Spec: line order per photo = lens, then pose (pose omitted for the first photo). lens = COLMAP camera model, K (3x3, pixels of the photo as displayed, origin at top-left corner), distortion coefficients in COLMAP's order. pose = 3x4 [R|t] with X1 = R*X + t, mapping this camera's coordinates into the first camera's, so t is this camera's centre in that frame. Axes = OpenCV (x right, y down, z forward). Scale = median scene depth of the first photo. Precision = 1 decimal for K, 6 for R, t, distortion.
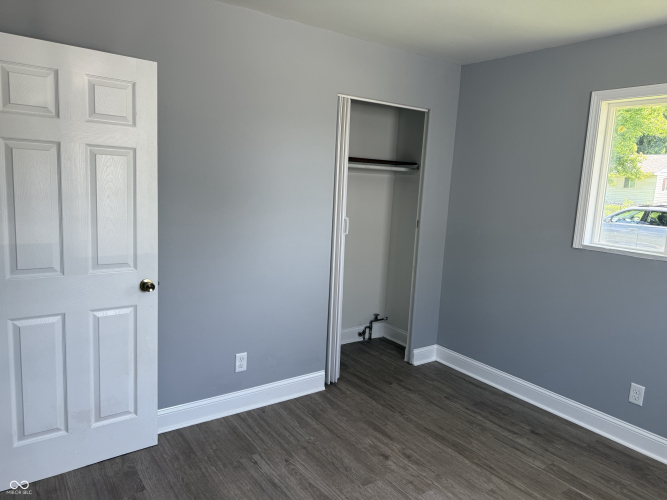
lens RADIAL K [[477.4, 0, 332.1], [0, 477.4, 253.4], [0, 0, 1]] dist [0.042767, -0.043628]
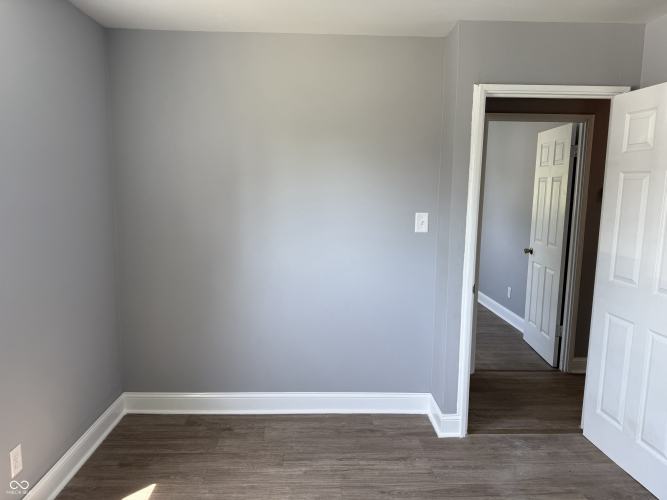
lens RADIAL K [[477.4, 0, 337.9], [0, 477.4, 249.6], [0, 0, 1]] dist [0.042767, -0.043628]
pose [[-0.546009, 0.049885, -0.836293, 0.763394], [-0.169931, 0.970881, 0.168860, -0.116137], [0.820364, 0.234311, -0.521633, 1.007775]]
